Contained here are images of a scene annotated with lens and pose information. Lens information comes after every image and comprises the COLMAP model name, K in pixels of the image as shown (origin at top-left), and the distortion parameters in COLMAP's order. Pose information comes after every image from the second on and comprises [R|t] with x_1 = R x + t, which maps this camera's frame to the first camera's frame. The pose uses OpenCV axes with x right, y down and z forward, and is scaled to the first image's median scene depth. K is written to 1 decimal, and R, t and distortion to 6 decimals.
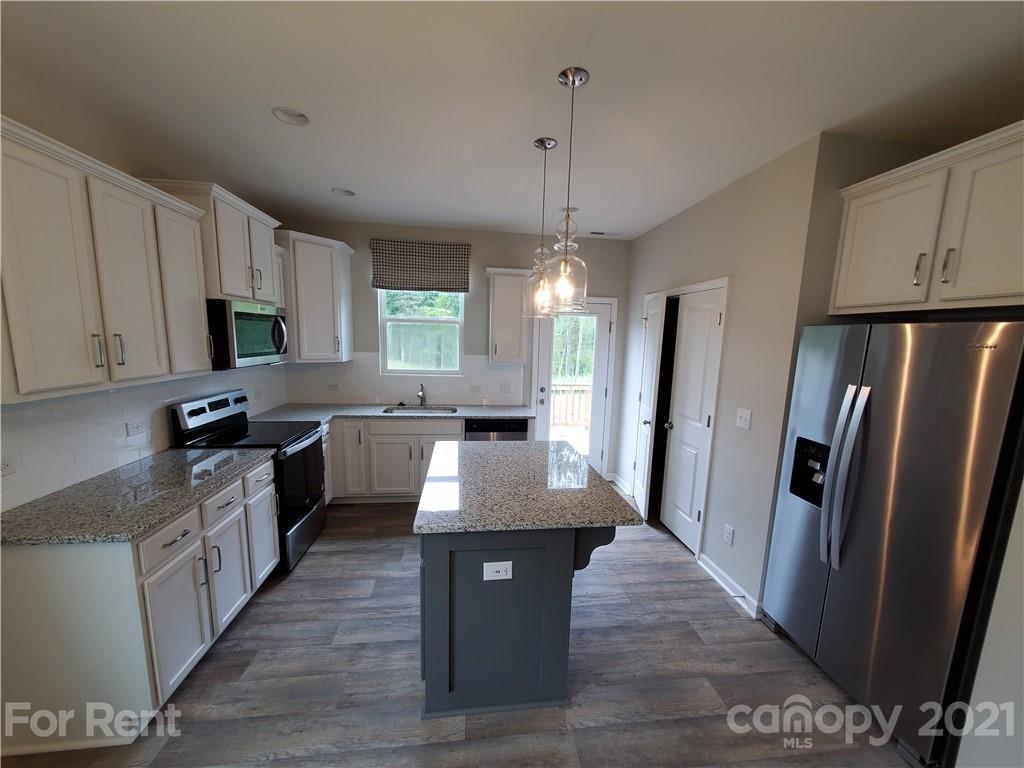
lens RADIAL K [[410.4, 0, 519.2], [0, 410.4, 401.7], [0, 0, 1]] dist [0.000468, 0.000026]
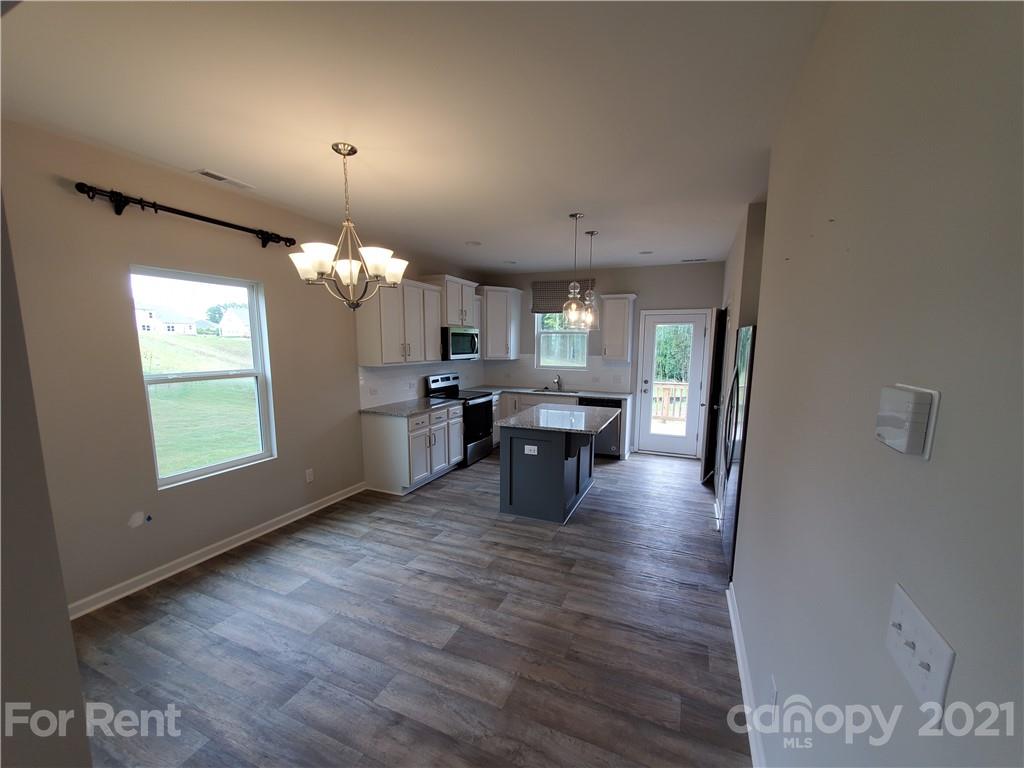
lens RADIAL K [[410.4, 0, 513.4], [0, 410.4, 400.0], [0, 0, 1]] dist [0.000468, 0.000026]
pose [[0.859838, 0.048365, -0.508272, 0.604331], [-0.061474, 0.998068, -0.009023, 0.112676], [0.506853, 0.039004, 0.861150, -0.577108]]
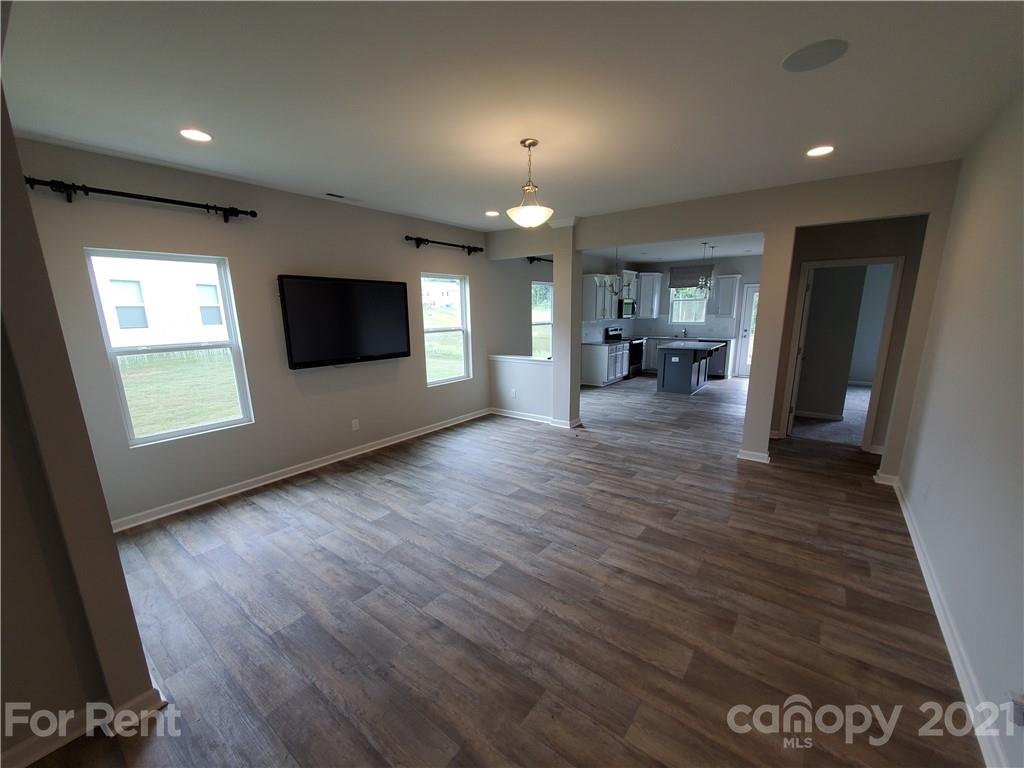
lens RADIAL K [[410.4, 0, 508.8], [0, 410.4, 406.0], [0, 0, 1]] dist [0.000468, 0.000026]
pose [[0.707623, 0.123751, -0.695669, 1.172930], [-0.074439, 0.992121, 0.100768, 0.382605], [0.702659, -0.019521, 0.711259, -2.218113]]
